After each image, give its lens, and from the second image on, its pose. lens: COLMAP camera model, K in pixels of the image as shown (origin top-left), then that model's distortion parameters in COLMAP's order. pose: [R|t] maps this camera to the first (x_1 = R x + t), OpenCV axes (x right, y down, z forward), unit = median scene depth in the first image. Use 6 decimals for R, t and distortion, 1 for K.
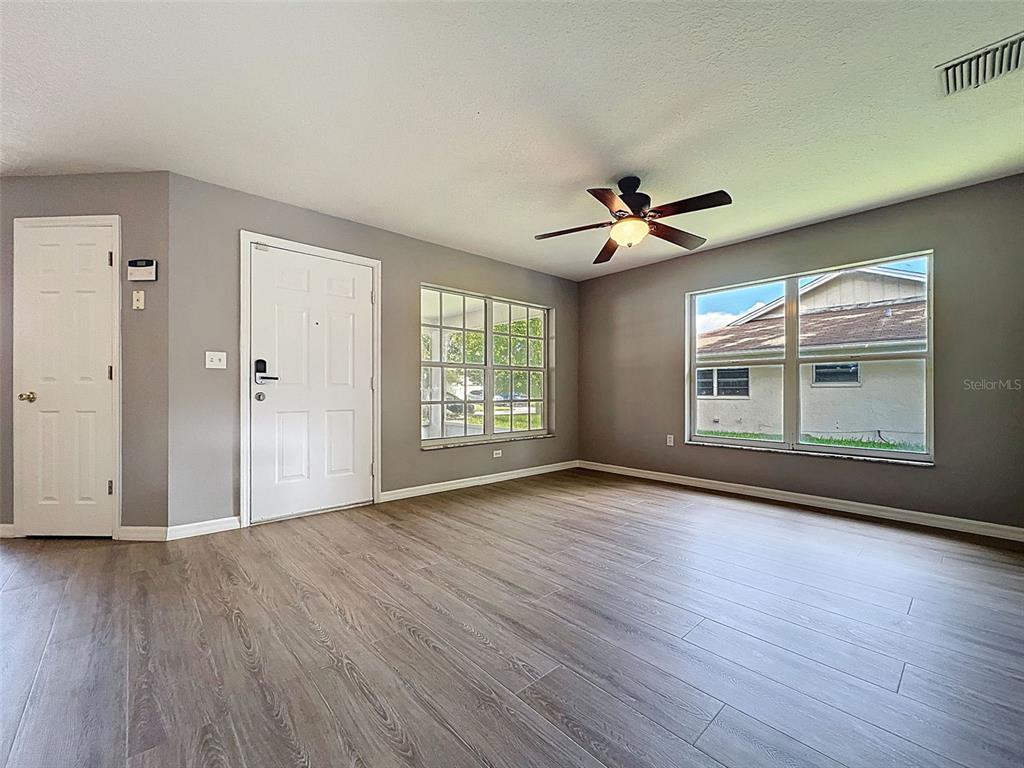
lens RADIAL K [[419.6, 0, 514.9], [0, 419.6, 392.6], [0, 0, 1]] dist [-0.002038, 0.000579]
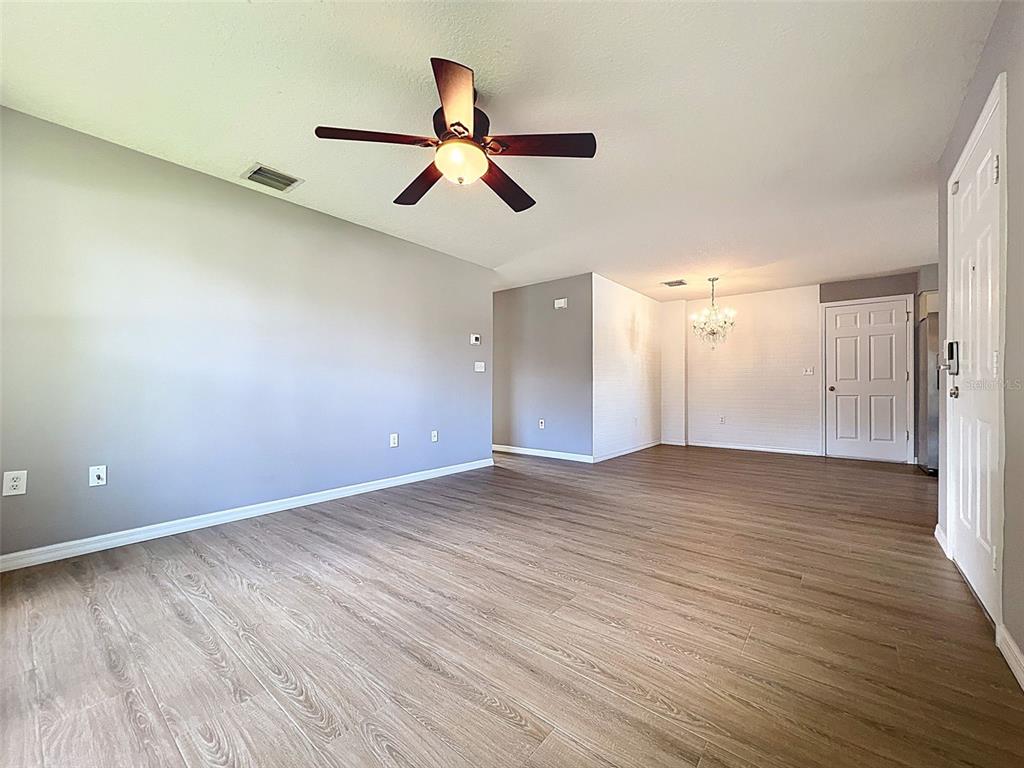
lens RADIAL K [[419.6, 0, 509.4], [0, 419.6, 383.2], [0, 0, 1]] dist [-0.002038, 0.000579]
pose [[-0.990793, -0.003973, -0.135329, 0.232111], [-0.001733, 0.999860, -0.016666, 0.005988], [0.135376, -0.016278, -0.990661, 1.392212]]
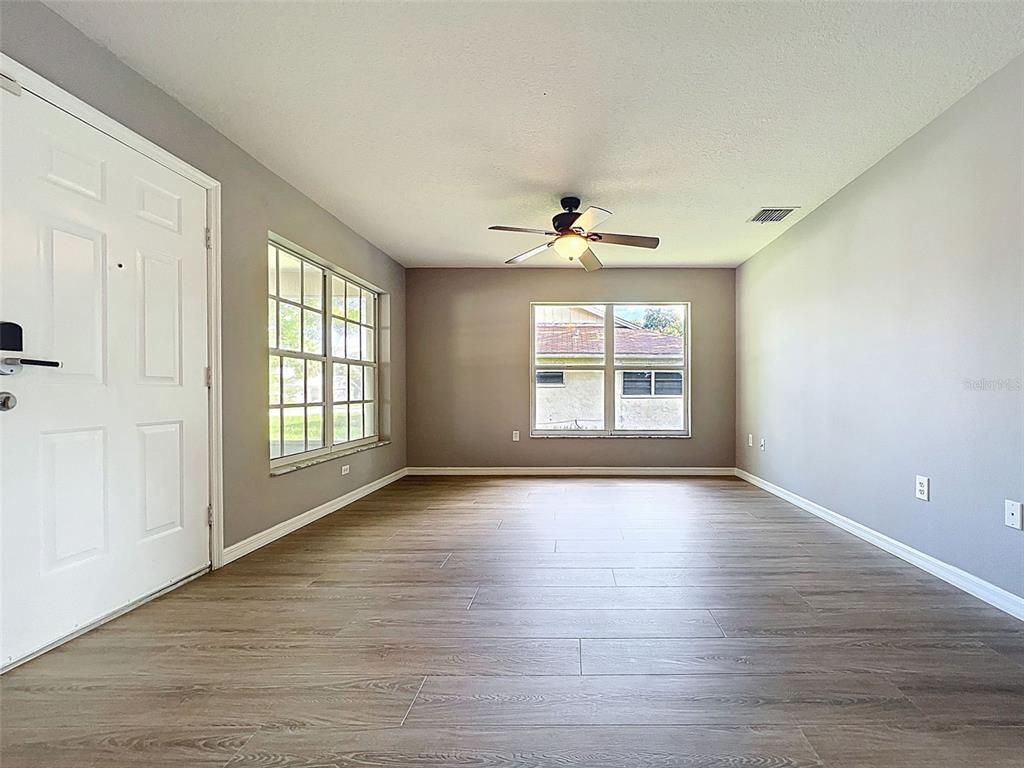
lens RADIAL K [[419.6, 0, 587.9], [0, 419.6, 395.5], [0, 0, 1]] dist [-0.002038, 0.000579]
pose [[0.689312, -0.005156, 0.724447, -0.421573], [-0.002803, 0.999948, 0.009784, -0.002946], [-0.724460, -0.008775, 0.689261, 0.177583]]
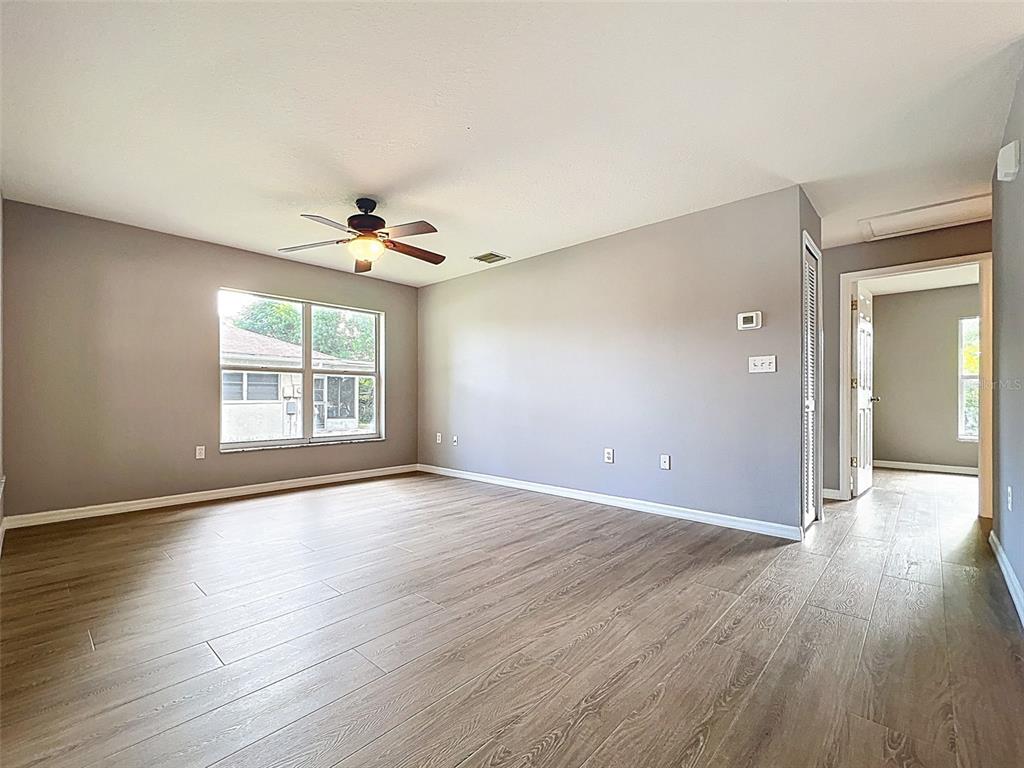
lens RADIAL K [[442.5, 0, 459.5], [0, 442.5, 402.8], [0, 0, 1]] dist [-0.004340, 0.000219]
pose [[-0.016874, -0.011357, 0.999793, -0.715404], [-0.006857, 0.999913, 0.011243, -0.002283], [-0.999834, -0.006666, -0.016950, 0.621366]]
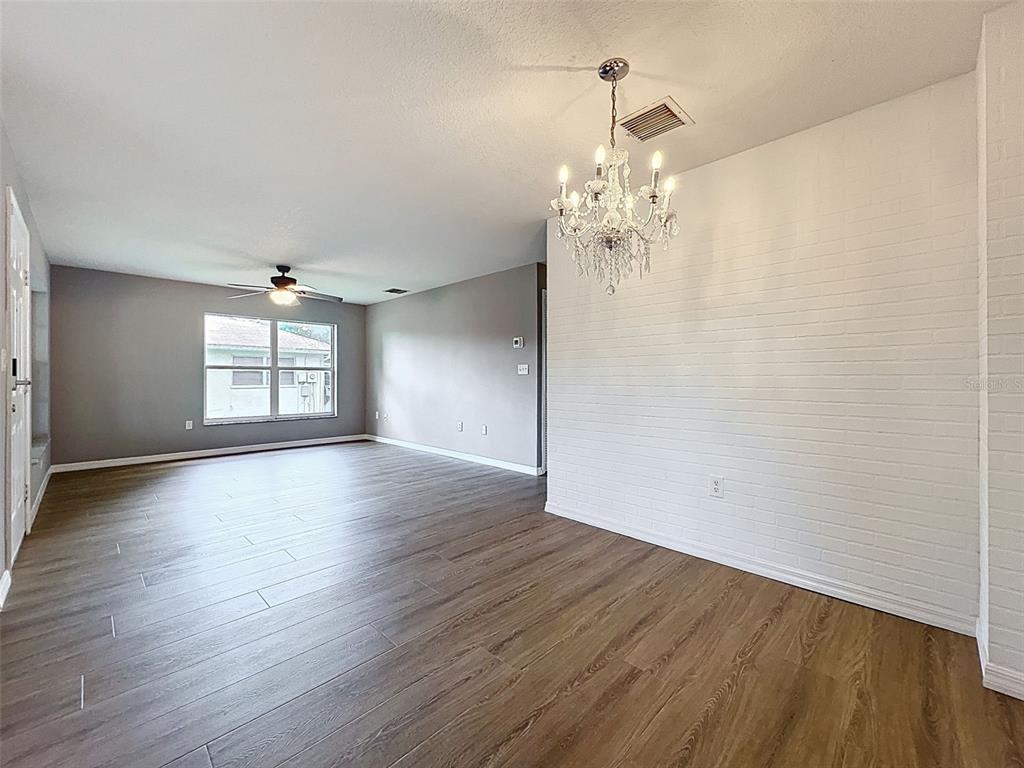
lens RADIAL K [[419.6, 0, 512.9], [0, 419.6, 383.0], [0, 0, 1]] dist [-0.002038, 0.000579]
pose [[-0.026558, -0.011486, 0.999581, -1.186568], [-0.006387, 0.999916, 0.011320, -0.042709], [-0.999627, -0.006084, -0.026629, 0.095972]]
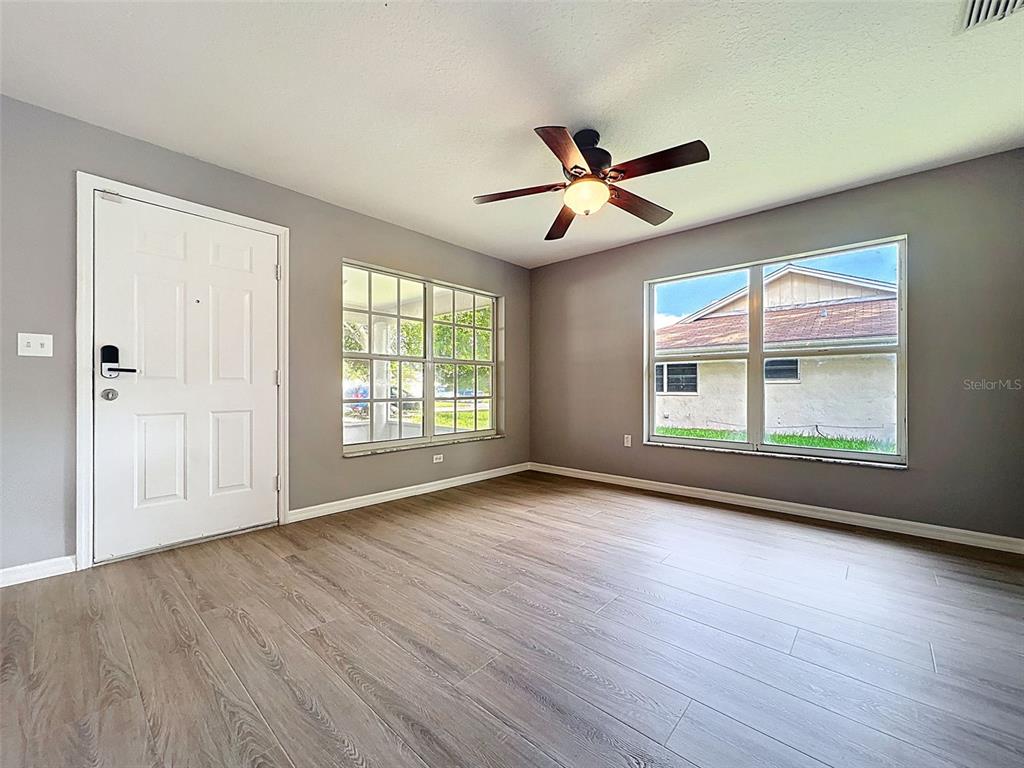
lens RADIAL K [[419.6, 0, 509.8], [0, 419.6, 390.3], [0, 0, 1]] dist [-0.002038, 0.000579]
pose [[0.995461, -0.000055, 0.095172, 0.034798], [-0.000326, 0.999992, 0.003982, -0.001221], [-0.095171, -0.003995, 0.995453, 0.153371]]
